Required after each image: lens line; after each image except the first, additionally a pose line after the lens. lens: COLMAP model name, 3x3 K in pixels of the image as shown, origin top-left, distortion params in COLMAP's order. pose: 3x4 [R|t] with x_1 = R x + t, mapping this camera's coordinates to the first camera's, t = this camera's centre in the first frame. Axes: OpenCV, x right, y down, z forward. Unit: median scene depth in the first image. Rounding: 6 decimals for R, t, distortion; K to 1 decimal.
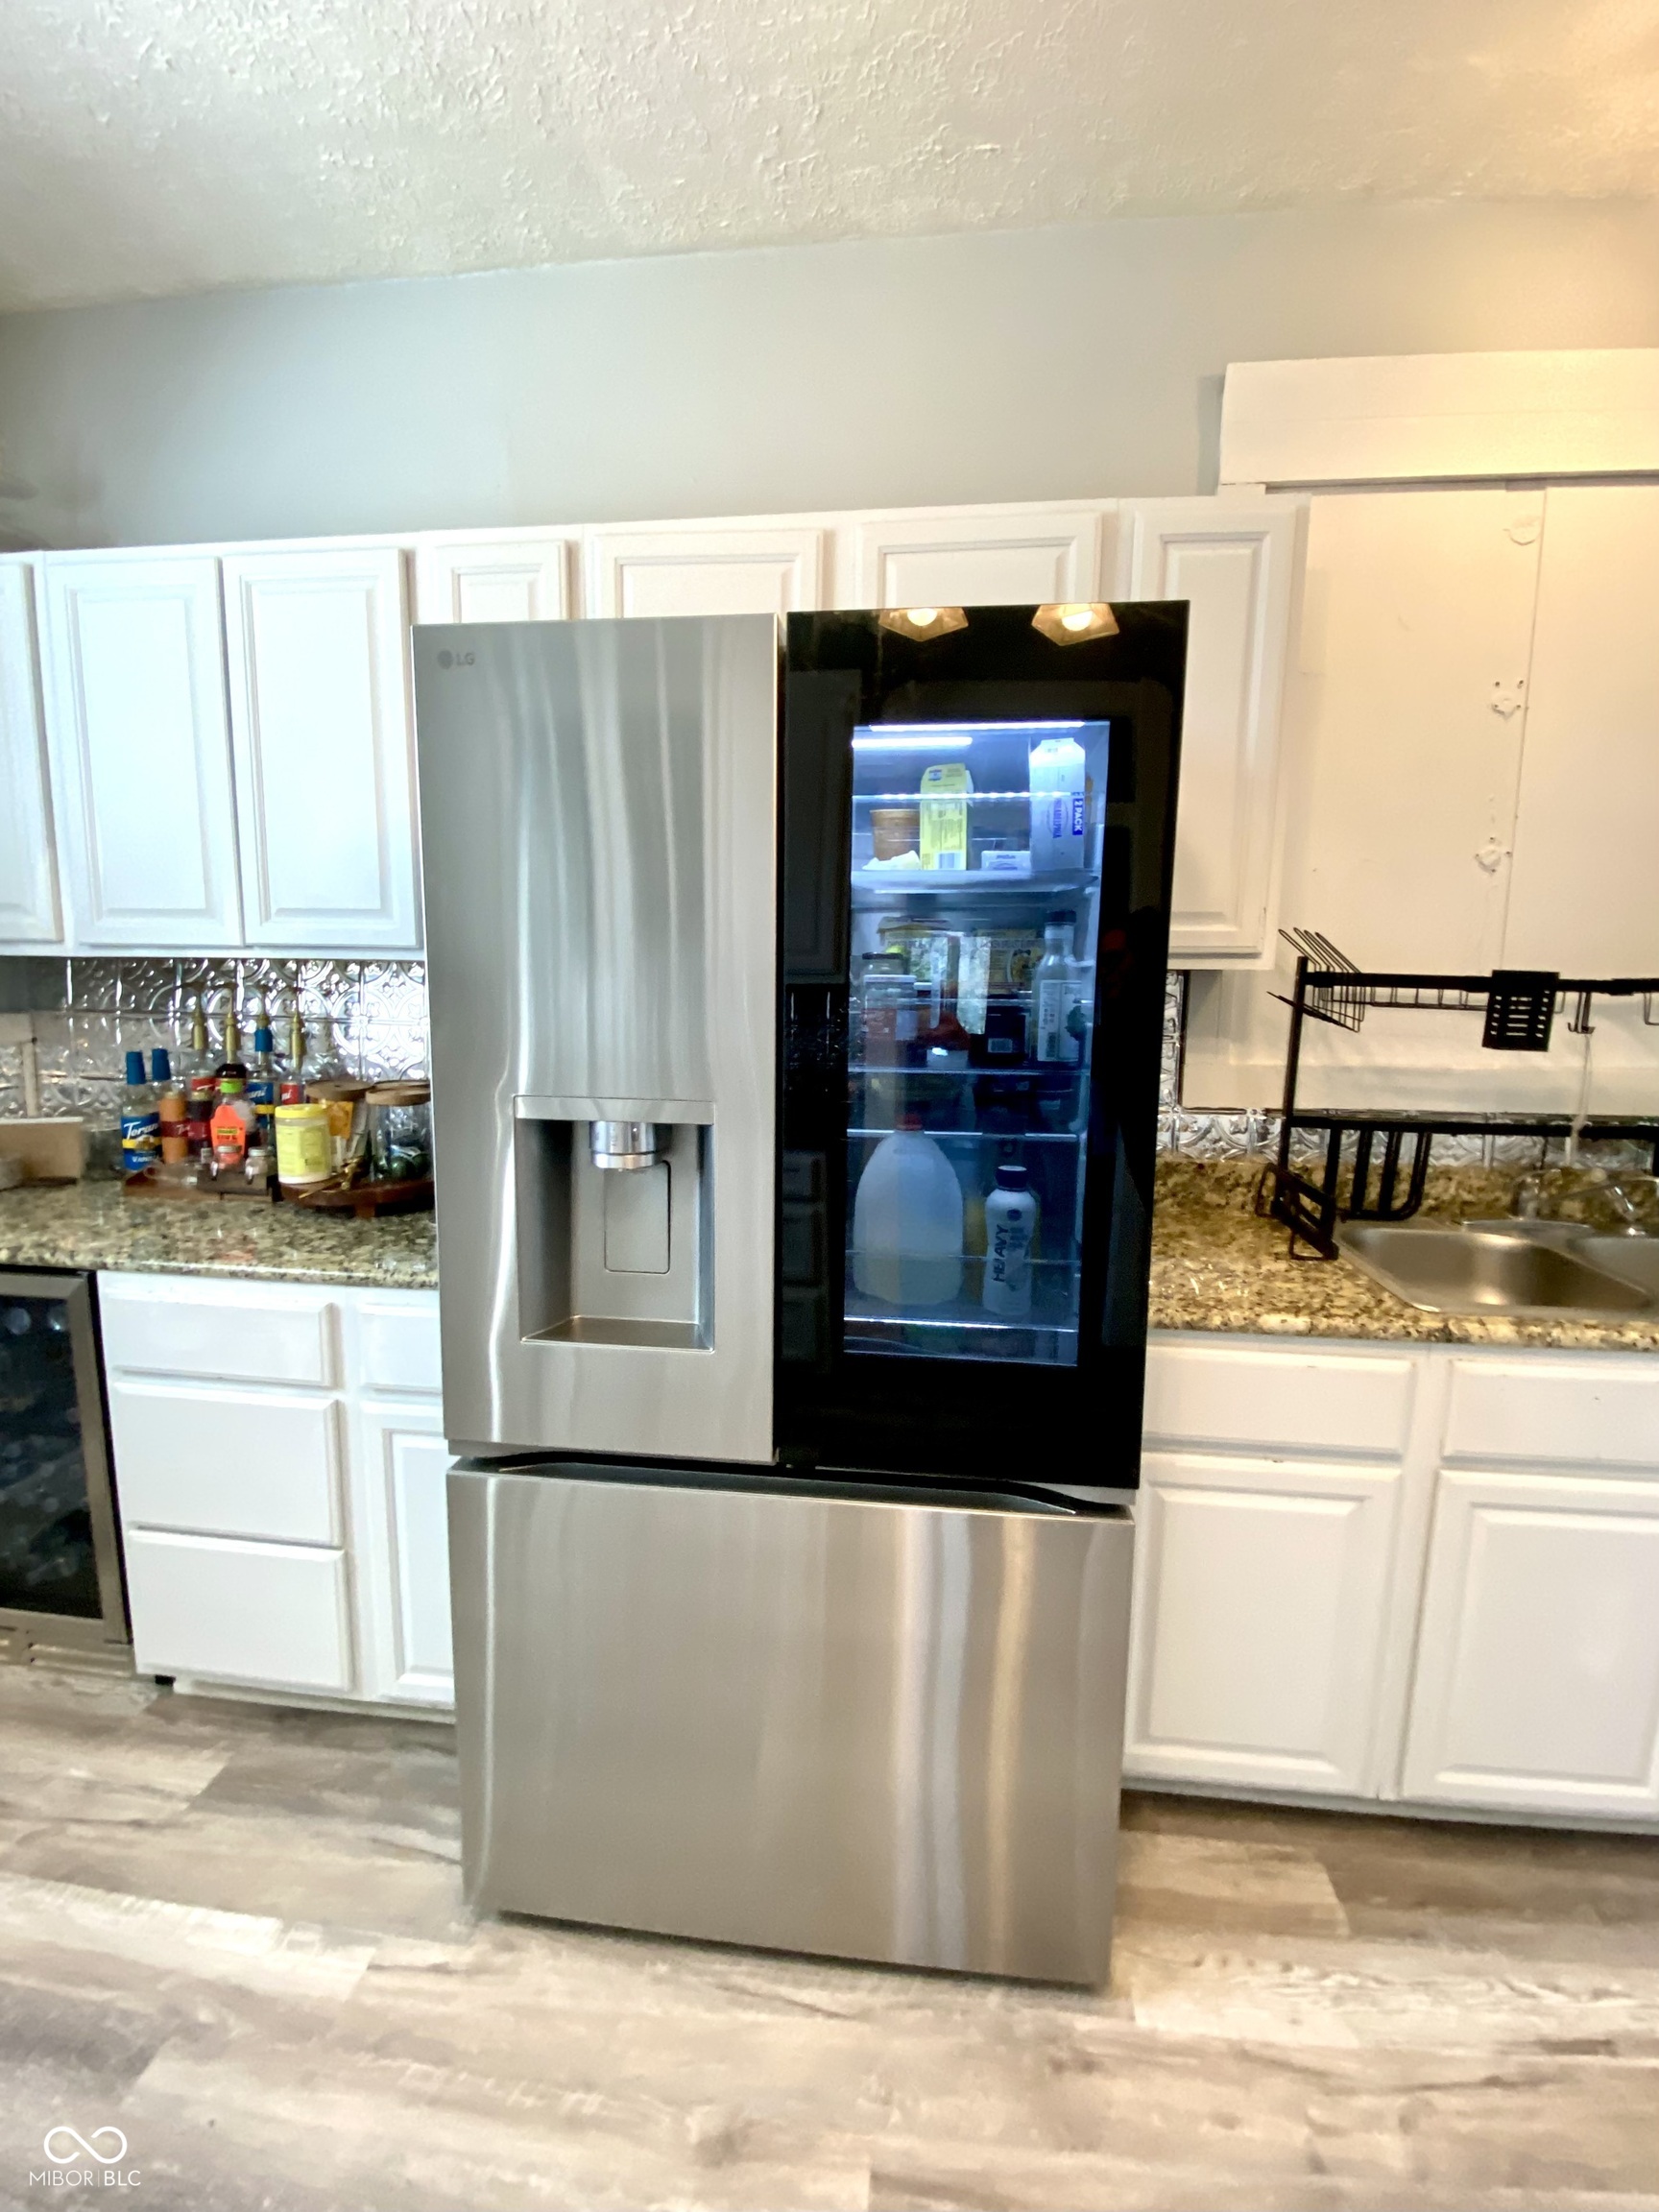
lens RADIAL K [[967.4, 0, 829.5], [0, 967.4, 1106.0], [0, 0, 1]] dist [0.002653, 0.000273]
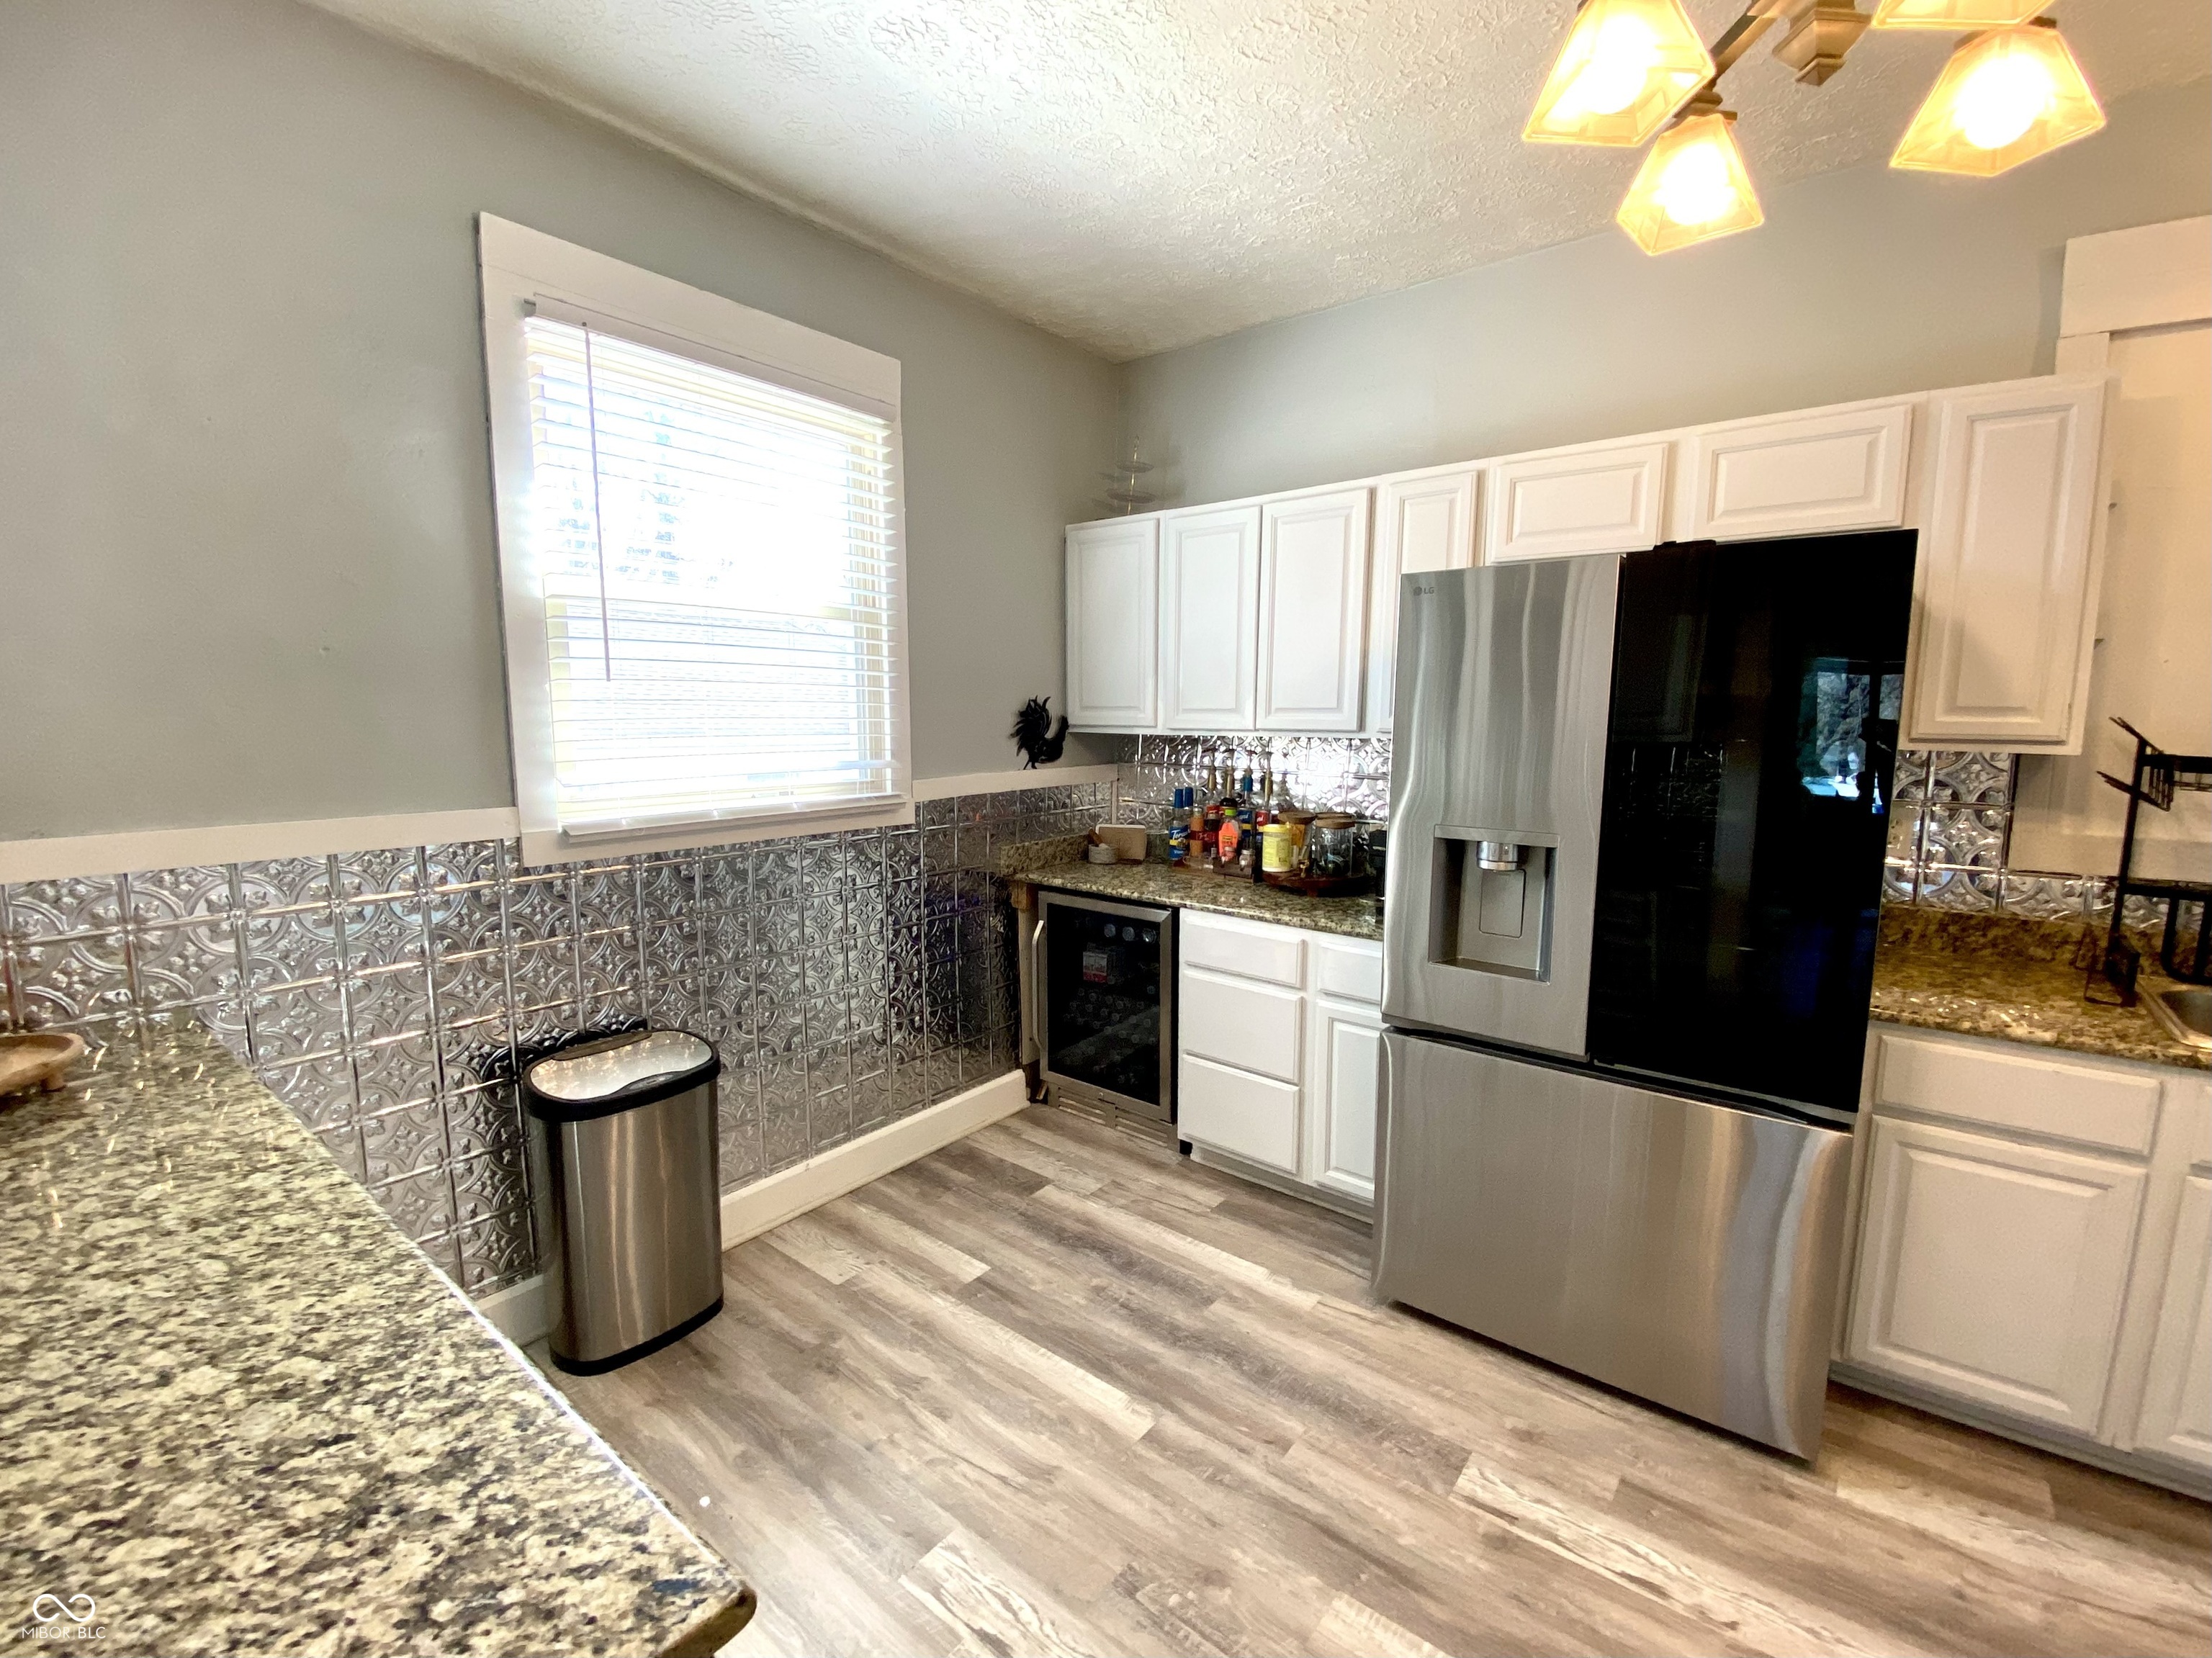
lens RADIAL K [[962.1, 0, 1102.1], [0, 962.1, 826.5], [0, 0, 1]] dist [0.031789, -0.026506]
pose [[0.852391, 0.054872, -0.520017, 0.058293], [-0.065489, 0.997851, -0.002055, 0.027965], [0.518787, 0.035807, 0.854153, -0.625587]]
